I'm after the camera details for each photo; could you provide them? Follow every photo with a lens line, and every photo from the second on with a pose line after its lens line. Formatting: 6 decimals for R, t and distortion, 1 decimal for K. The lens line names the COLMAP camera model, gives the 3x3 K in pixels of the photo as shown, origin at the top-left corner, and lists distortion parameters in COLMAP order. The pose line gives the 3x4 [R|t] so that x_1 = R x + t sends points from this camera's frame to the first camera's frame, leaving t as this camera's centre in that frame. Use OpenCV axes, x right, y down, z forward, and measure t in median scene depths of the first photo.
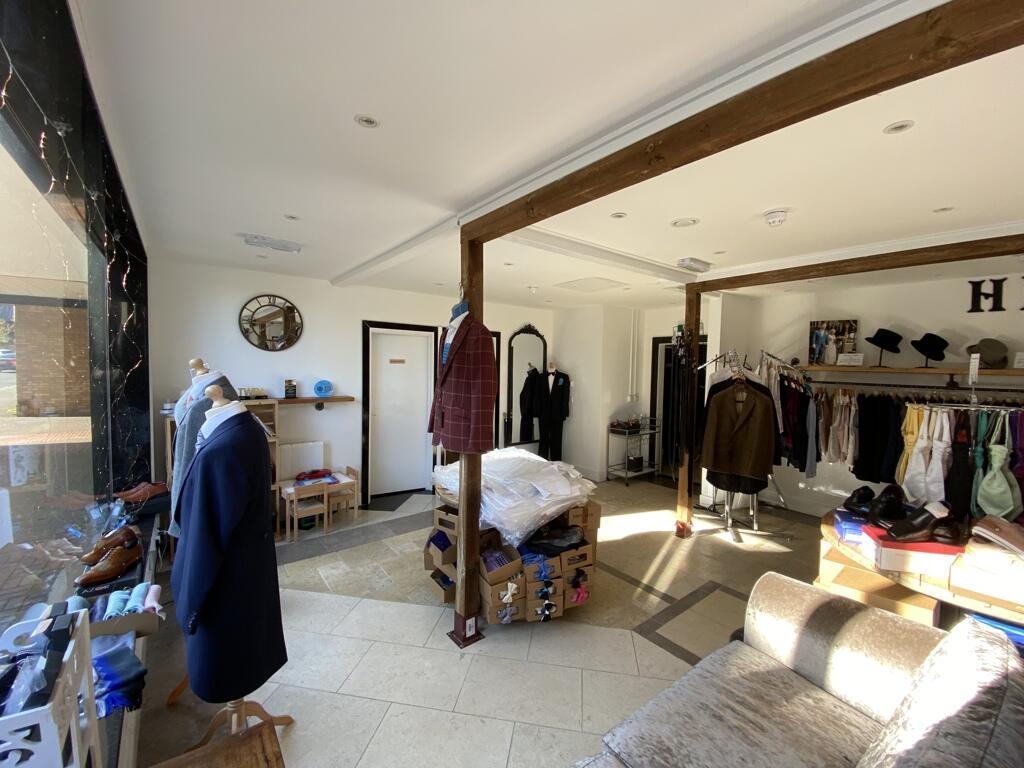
lens RADIAL K [[414.5, 0, 512.0], [0, 414.5, 384.0], [0, 0, 1]] dist [0.029789, -0.026760]
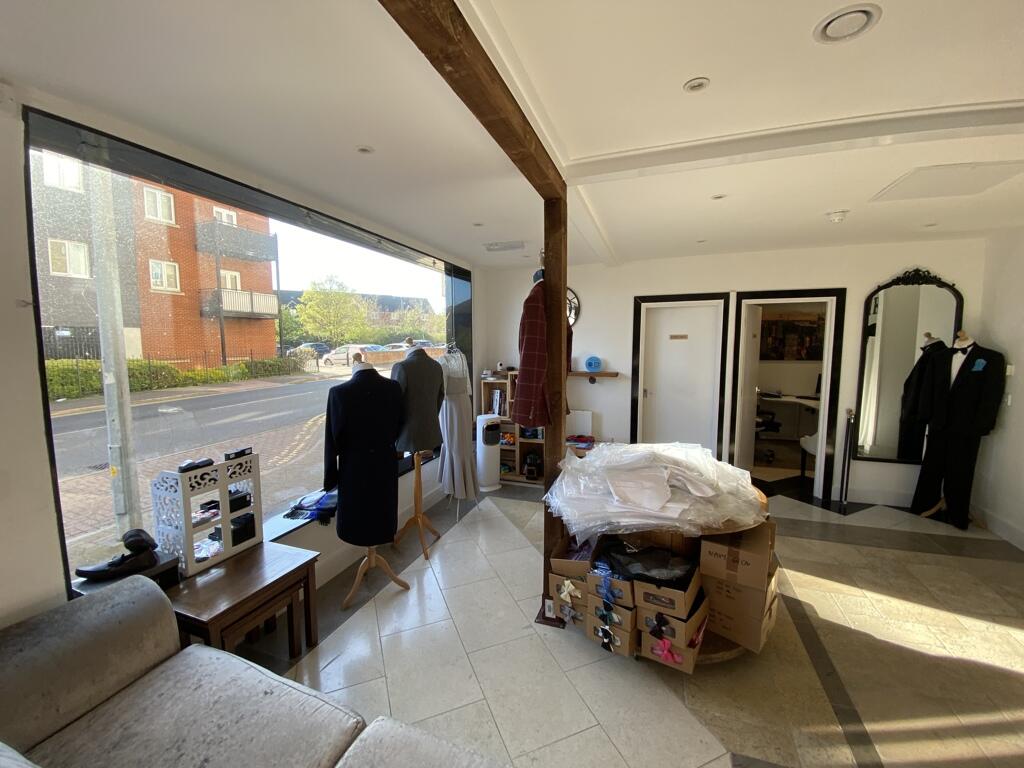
lens RADIAL K [[414.5, 0, 512.0], [0, 414.5, 384.0], [0, 0, 1]] dist [0.029789, -0.026760]
pose [[0.523544, 0.062320, -0.849716, 0.358539], [-0.023091, 0.997993, 0.058968, 0.003779], [0.851686, -0.011251, 0.523932, 0.234869]]
